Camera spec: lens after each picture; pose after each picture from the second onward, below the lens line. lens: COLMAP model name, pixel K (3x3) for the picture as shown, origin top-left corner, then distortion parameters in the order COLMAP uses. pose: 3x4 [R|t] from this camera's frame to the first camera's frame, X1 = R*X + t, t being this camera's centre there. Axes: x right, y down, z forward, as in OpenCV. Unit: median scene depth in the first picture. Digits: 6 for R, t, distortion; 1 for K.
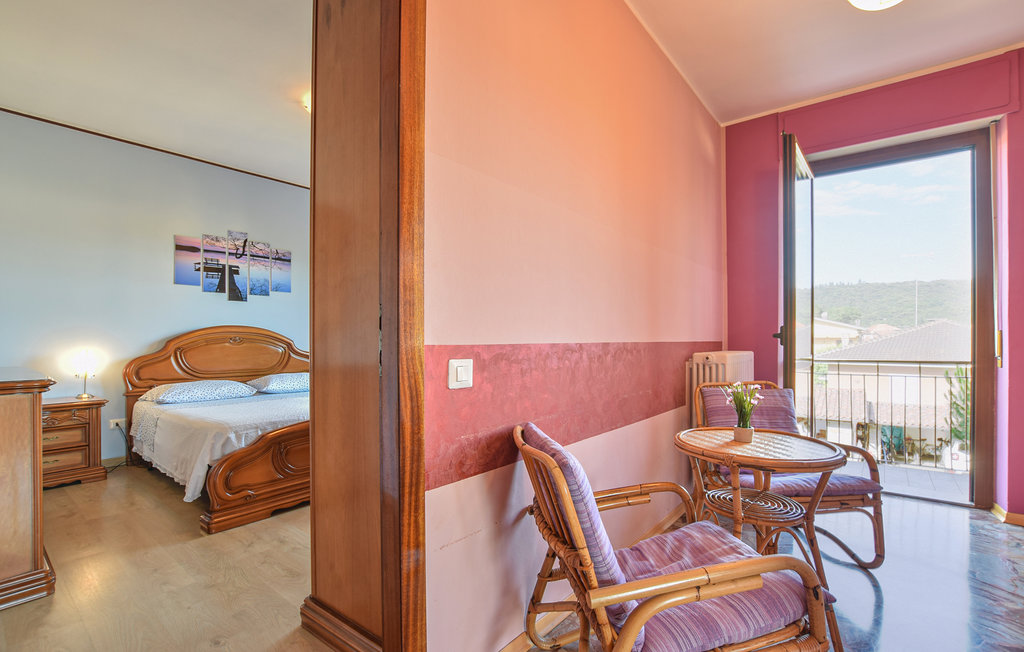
lens RADIAL K [[456.9, 0, 512.6], [0, 456.9, 341.7], [0, 0, 1]] dist [-0.012986, 0.000113]
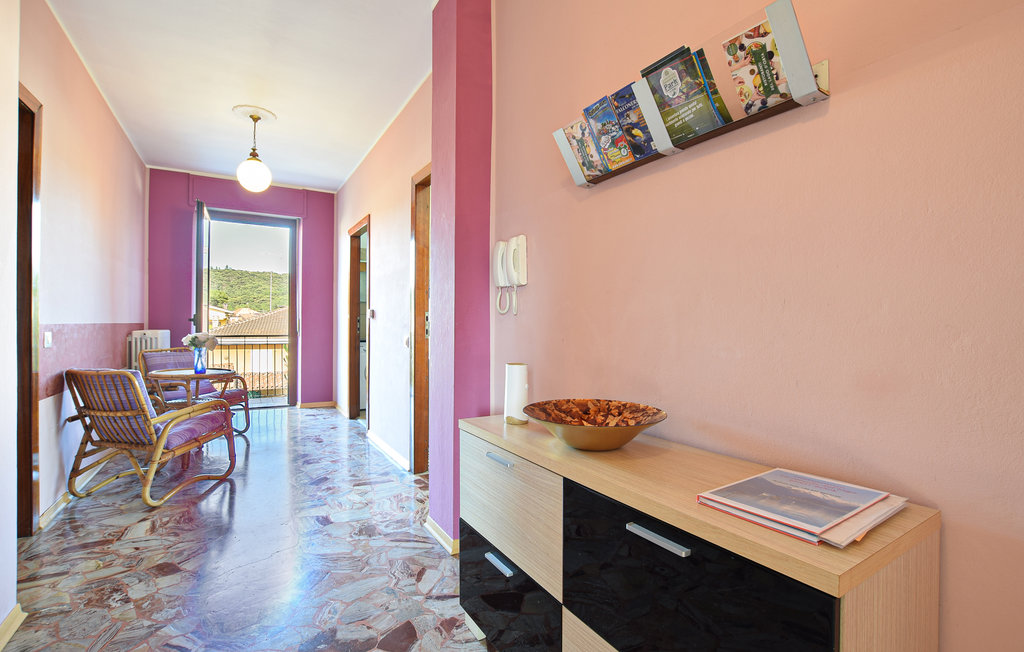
lens RADIAL K [[452.5, 0, 512.0], [0, 452.5, 326.0], [0, 0, 1]] dist [-0.021434, 0.000260]
pose [[0.343397, 0.002133, 0.939188, -0.526693], [-0.007862, 0.999969, 0.000603, -0.001265], [-0.939157, -0.007591, 0.343403, -0.628994]]
